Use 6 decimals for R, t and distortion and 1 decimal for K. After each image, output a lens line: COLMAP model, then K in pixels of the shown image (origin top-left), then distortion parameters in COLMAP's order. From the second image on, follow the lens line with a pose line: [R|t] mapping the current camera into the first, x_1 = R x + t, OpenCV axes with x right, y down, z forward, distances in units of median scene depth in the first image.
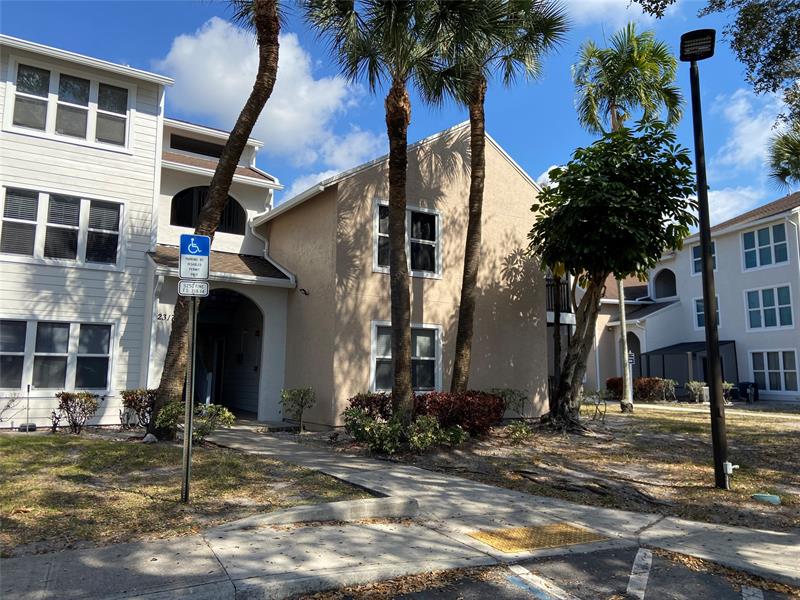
lens RADIAL K [[603.1, 0, 399.7], [0, 603.1, 298.0], [0, 0, 1]] dist [0.058114, -0.034870]
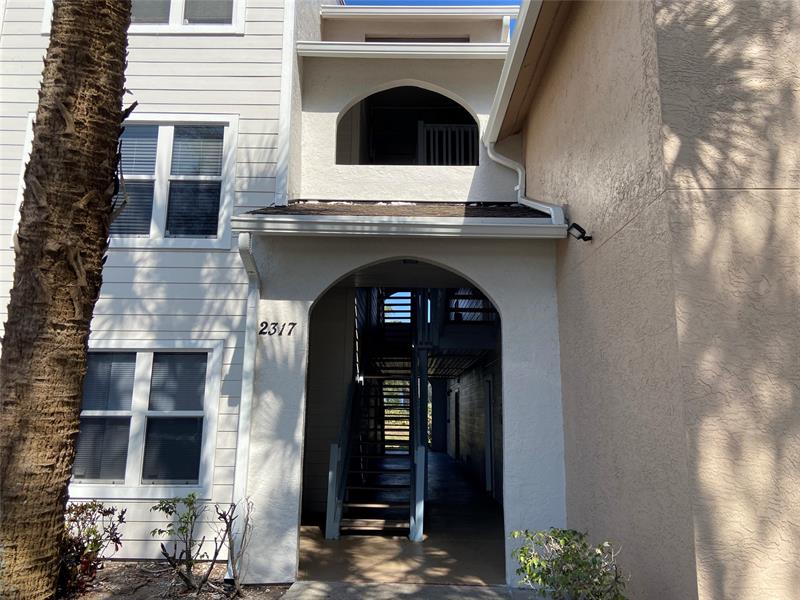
lens RADIAL K [[603.1, 0, 392.7], [0, 603.1, 279.8], [0, 0, 1]] dist [0.058114, -0.034870]
pose [[0.840192, -0.112231, -0.530548, -0.069243], [0.065181, 0.992157, -0.106657, 0.048282], [0.538358, 0.055031, 0.840918, 0.661080]]
